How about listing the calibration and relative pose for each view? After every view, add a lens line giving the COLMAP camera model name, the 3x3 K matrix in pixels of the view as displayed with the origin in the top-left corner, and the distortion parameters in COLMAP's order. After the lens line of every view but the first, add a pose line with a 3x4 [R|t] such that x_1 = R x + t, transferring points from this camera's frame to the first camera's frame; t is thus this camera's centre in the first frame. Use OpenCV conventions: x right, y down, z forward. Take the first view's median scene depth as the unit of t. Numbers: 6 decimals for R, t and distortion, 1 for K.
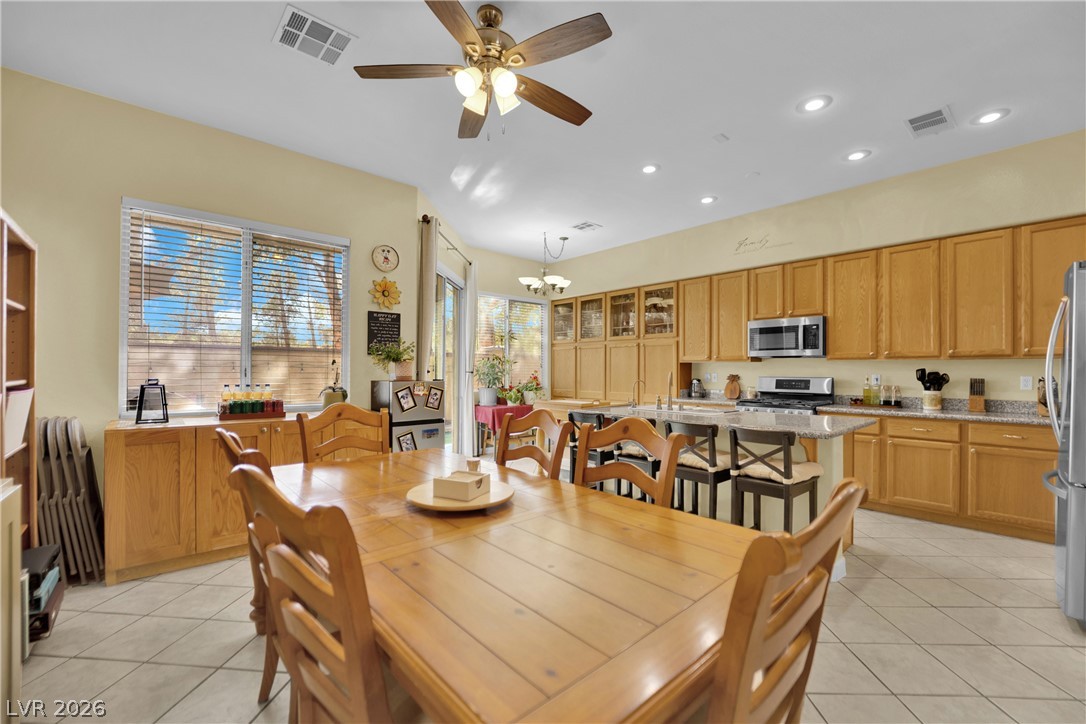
lens RADIAL K [[446.7, 0, 544.3], [0, 446.7, 374.8], [0, 0, 1]] dist [-0.018748, -0.001123]
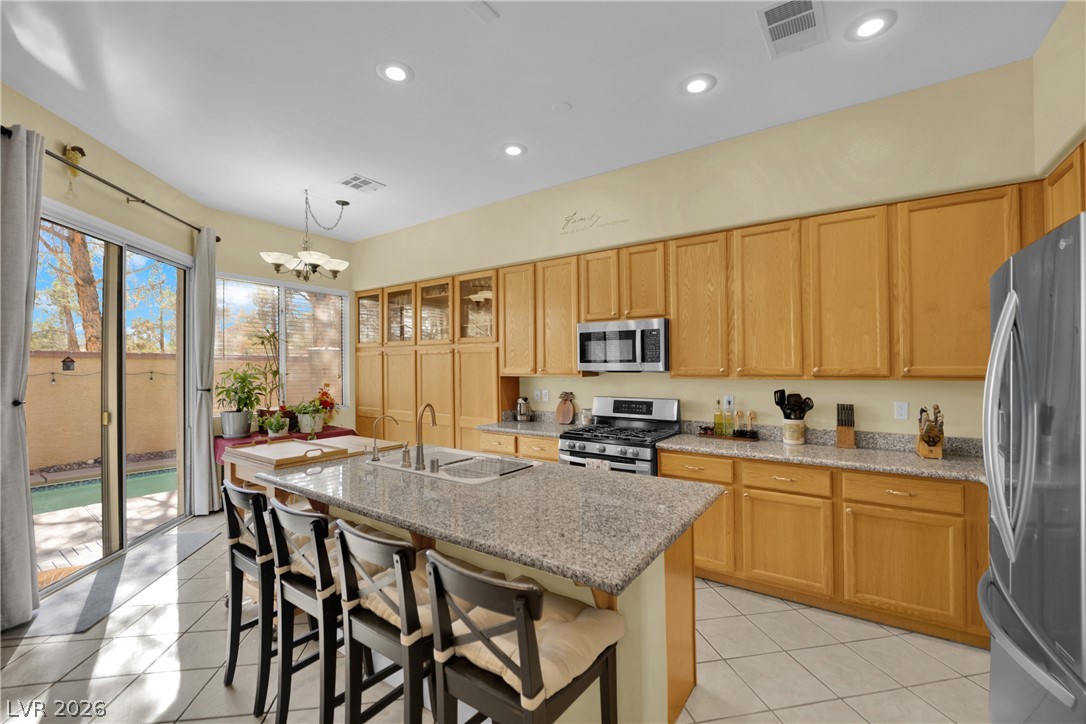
lens RADIAL K [[446.7, 0, 541.9], [0, 446.7, 361.9], [0, 0, 1]] dist [-0.018748, -0.001123]
pose [[0.972065, 0.000619, 0.234709, 0.272983], [0.005414, 0.999671, -0.025057, -0.044905], [-0.234648, 0.025627, 0.971743, 0.346807]]
